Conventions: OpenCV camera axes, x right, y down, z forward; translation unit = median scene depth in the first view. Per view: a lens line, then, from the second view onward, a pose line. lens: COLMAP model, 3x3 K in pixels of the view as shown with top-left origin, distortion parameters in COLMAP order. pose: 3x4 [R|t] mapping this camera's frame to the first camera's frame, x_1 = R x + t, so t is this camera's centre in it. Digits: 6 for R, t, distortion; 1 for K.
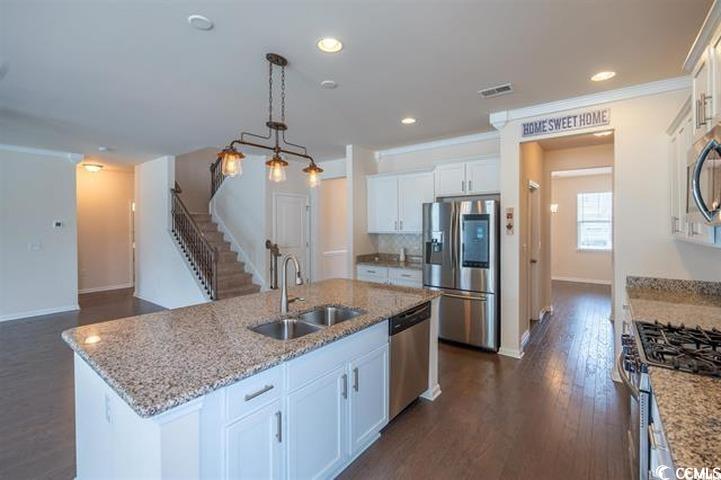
lens RADIAL K [[313.3, 0, 349.1], [0, 313.3, 226.9], [0, 0, 1]] dist [-0.020515, -0.000952]
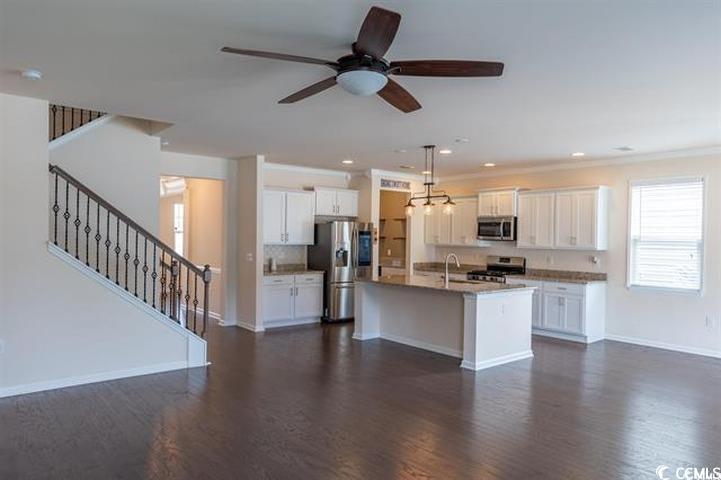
lens RADIAL K [[486.8, 0, 358.3], [0, 486.8, 239.2], [0, 0, 1]] dist [0.006800, 0.004963]
pose [[0.224703, 0.001302, 0.974427, -1.849684], [-0.007630, 0.999971, 0.000423, -0.001179], [-0.974398, -0.007530, 0.224706, 0.462129]]
